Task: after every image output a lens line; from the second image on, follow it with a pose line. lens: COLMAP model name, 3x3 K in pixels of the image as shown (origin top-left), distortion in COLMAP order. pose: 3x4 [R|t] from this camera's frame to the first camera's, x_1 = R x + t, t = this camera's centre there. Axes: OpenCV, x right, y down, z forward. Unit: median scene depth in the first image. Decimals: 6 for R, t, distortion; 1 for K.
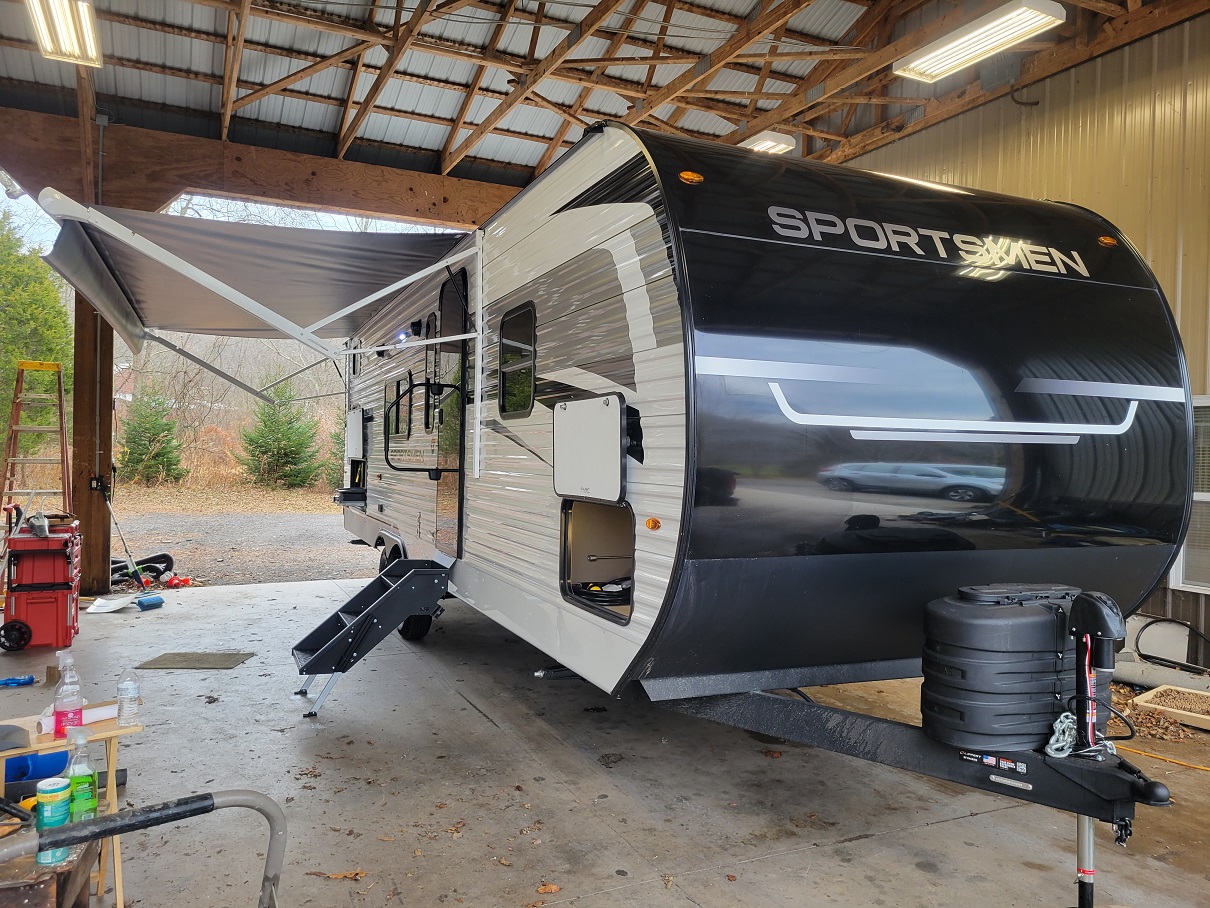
lens RADIAL K [[905.1, 0, 602.6], [0, 905.1, 453.5], [0, 0, 1]] dist [0.038873, -0.011133]
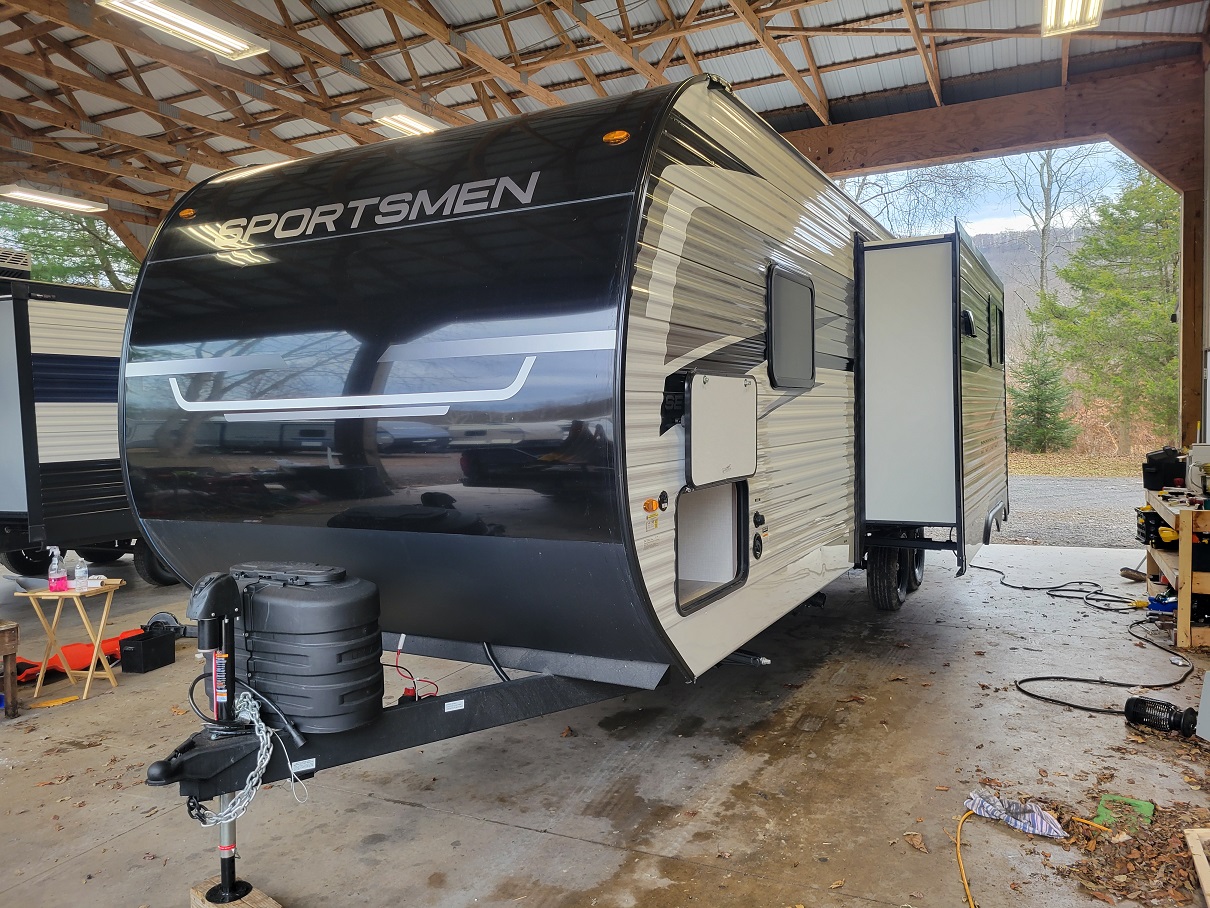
lens RADIAL K [[905.1, 0, 598.3], [0, 905.1, 454.9], [0, 0, 1]] dist [0.038873, -0.011133]
pose [[0.618268, 0.002819, -0.785963, 1.122323], [0.037142, 0.998772, 0.032799, 0.003689], [0.785089, -0.049471, 0.617404, 0.512626]]
